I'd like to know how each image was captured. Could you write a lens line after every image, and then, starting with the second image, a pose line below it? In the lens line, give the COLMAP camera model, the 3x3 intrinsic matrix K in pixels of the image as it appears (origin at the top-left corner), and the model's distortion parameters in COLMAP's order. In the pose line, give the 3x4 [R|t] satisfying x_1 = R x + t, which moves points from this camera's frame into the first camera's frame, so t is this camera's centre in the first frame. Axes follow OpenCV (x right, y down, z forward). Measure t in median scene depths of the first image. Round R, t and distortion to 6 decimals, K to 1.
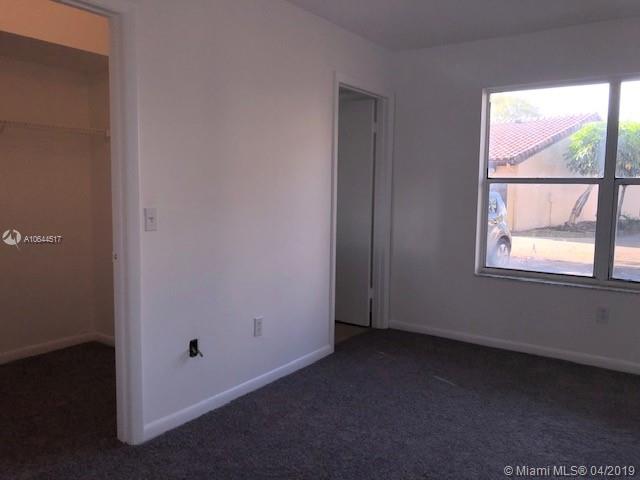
lens RADIAL K [[523.9, 0, 313.9], [0, 523.9, 237.6], [0, 0, 1]] dist [0.012244, -0.011138]
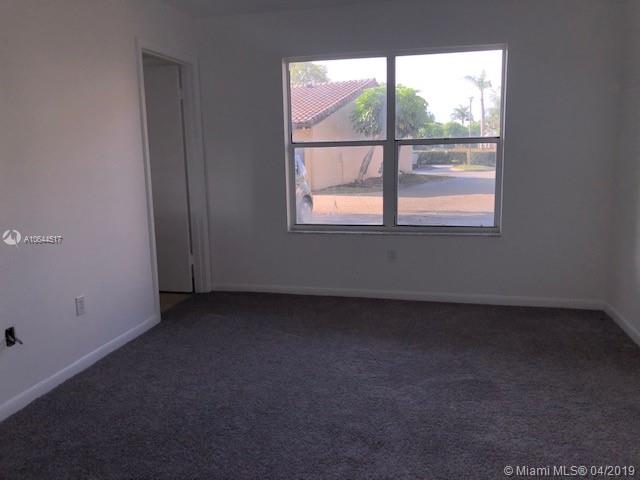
lens RADIAL K [[523.9, 0, 313.9], [0, 523.9, 237.6], [0, 0, 1]] dist [0.012244, -0.011138]
pose [[0.930845, -0.092029, 0.353636, -0.030070], [0.068300, 0.994529, 0.079033, -0.000573], [-0.358974, -0.049415, 0.932038, -0.038734]]
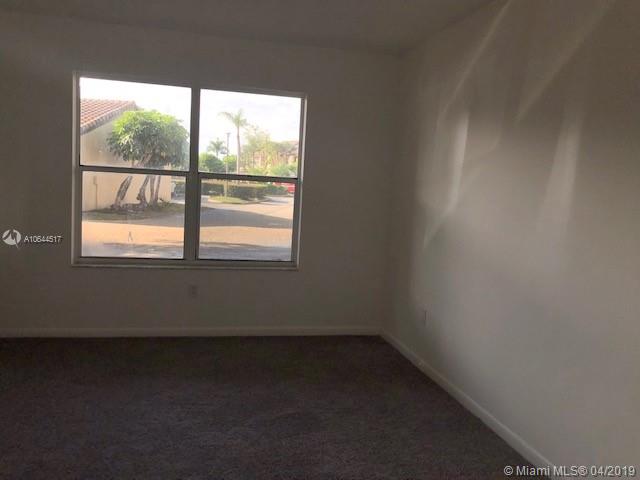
lens RADIAL K [[523.9, 0, 313.9], [0, 523.9, 237.6], [0, 0, 1]] dist [0.012244, -0.011138]
pose [[0.671187, -0.049794, 0.739614, -0.107008], [0.023649, 0.998672, 0.045775, -0.014789], [-0.740911, -0.013232, 0.671473, 0.031454]]
